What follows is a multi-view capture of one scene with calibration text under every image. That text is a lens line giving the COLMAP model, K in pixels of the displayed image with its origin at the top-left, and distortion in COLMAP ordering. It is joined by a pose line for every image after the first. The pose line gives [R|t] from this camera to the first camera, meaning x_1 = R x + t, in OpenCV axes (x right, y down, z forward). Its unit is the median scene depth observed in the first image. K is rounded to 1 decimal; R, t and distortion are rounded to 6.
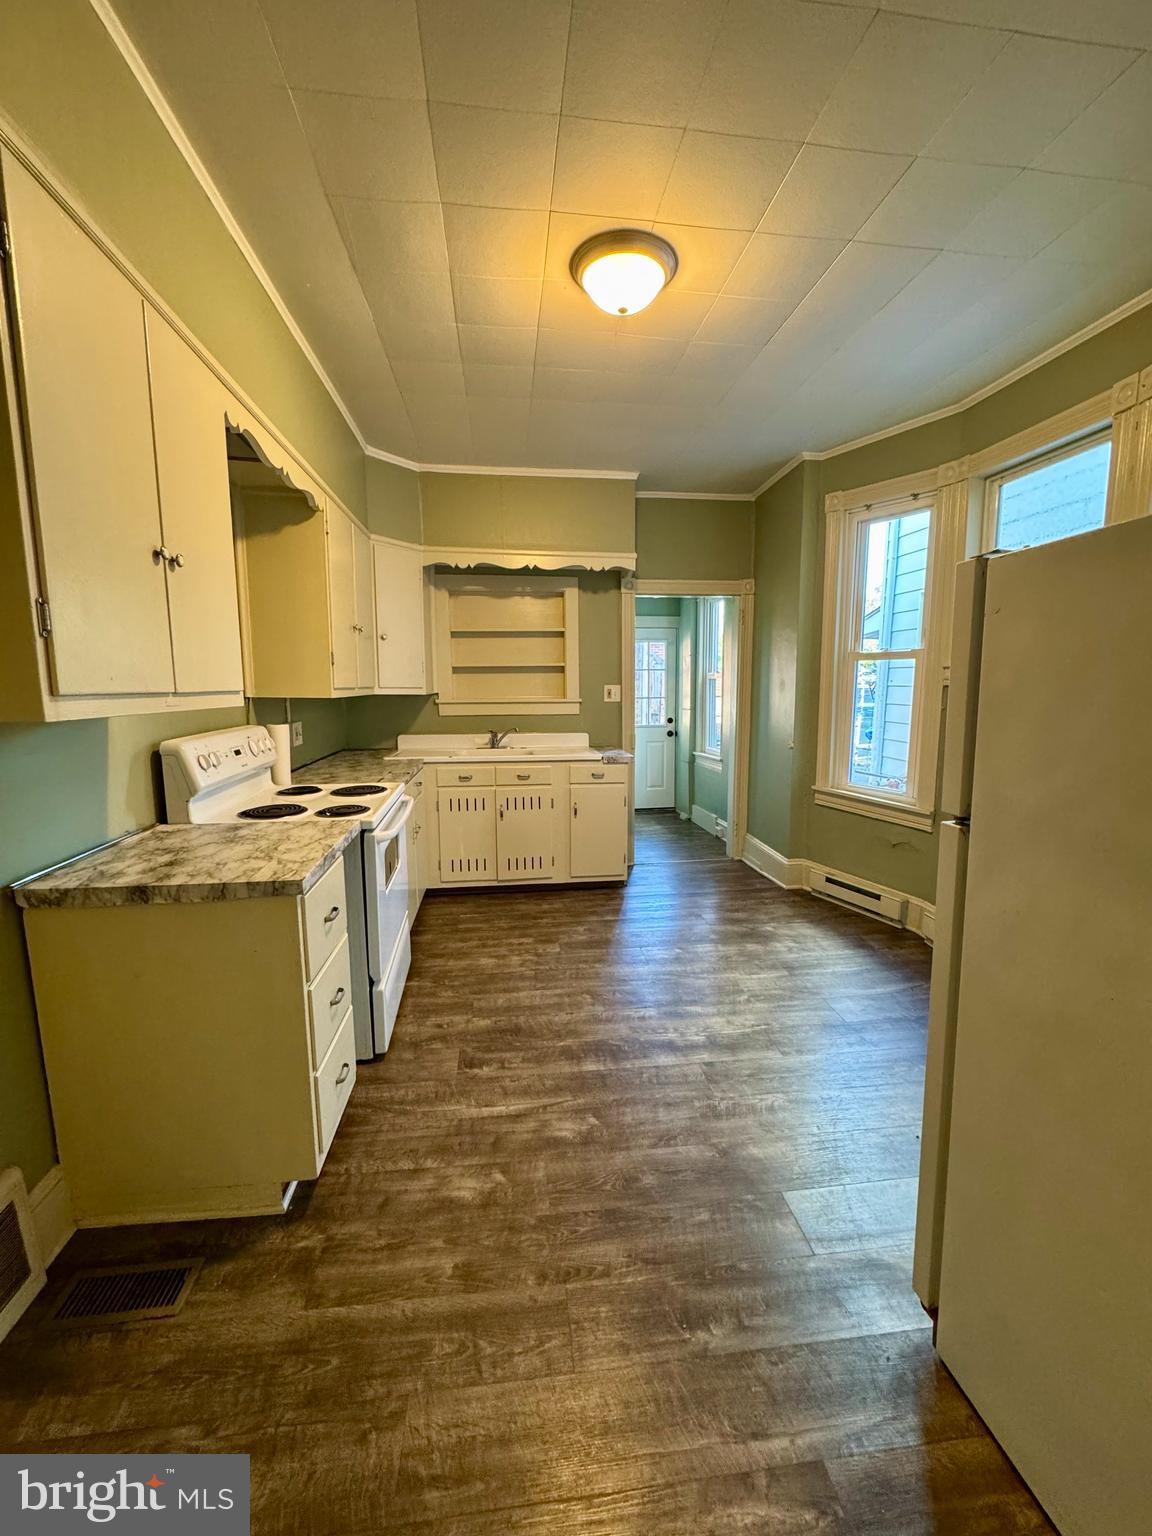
lens RADIAL K [[610.9, 0, 571.6], [0, 610.9, 761.5], [0, 0, 1]] dist [0.000116, -0.000118]
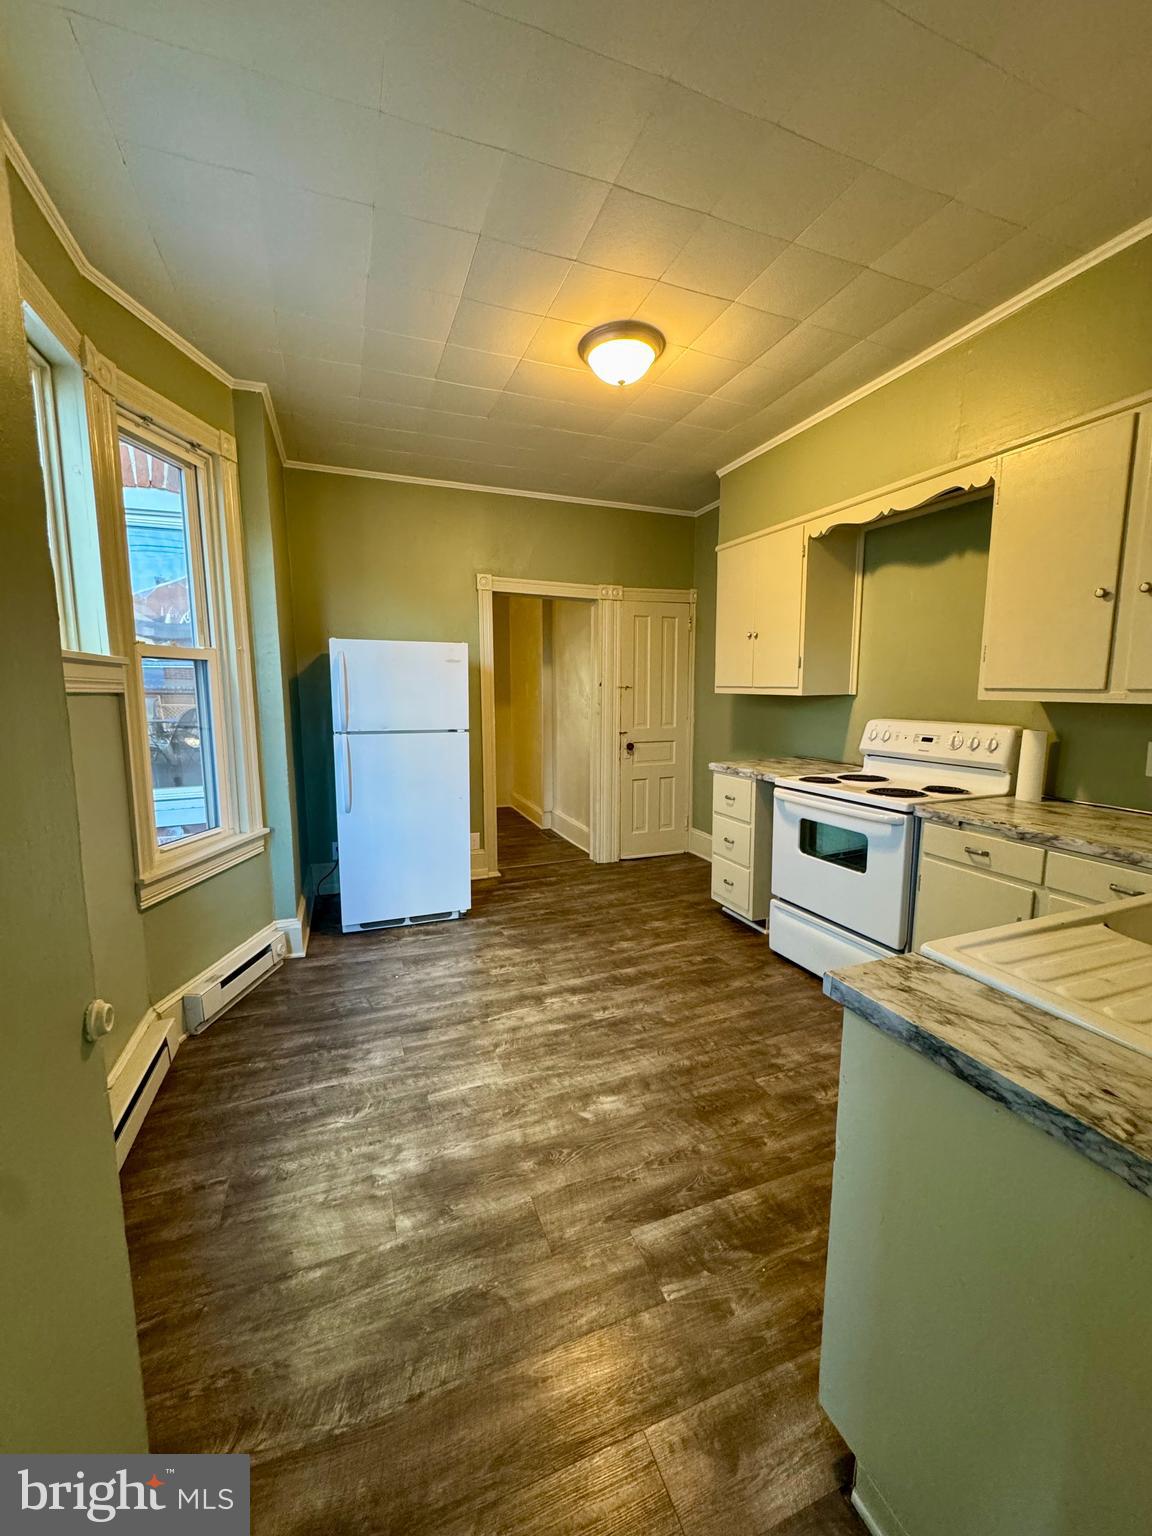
lens RADIAL K [[610.9, 0, 572.5], [0, 610.9, 764.0], [0, 0, 1]] dist [0.000116, -0.000118]
pose [[-0.968360, 0.035318, -0.247045, 0.425906], [-0.029337, 0.966960, 0.253233, -0.247529], [0.247827, 0.252468, -0.935330, 1.927331]]
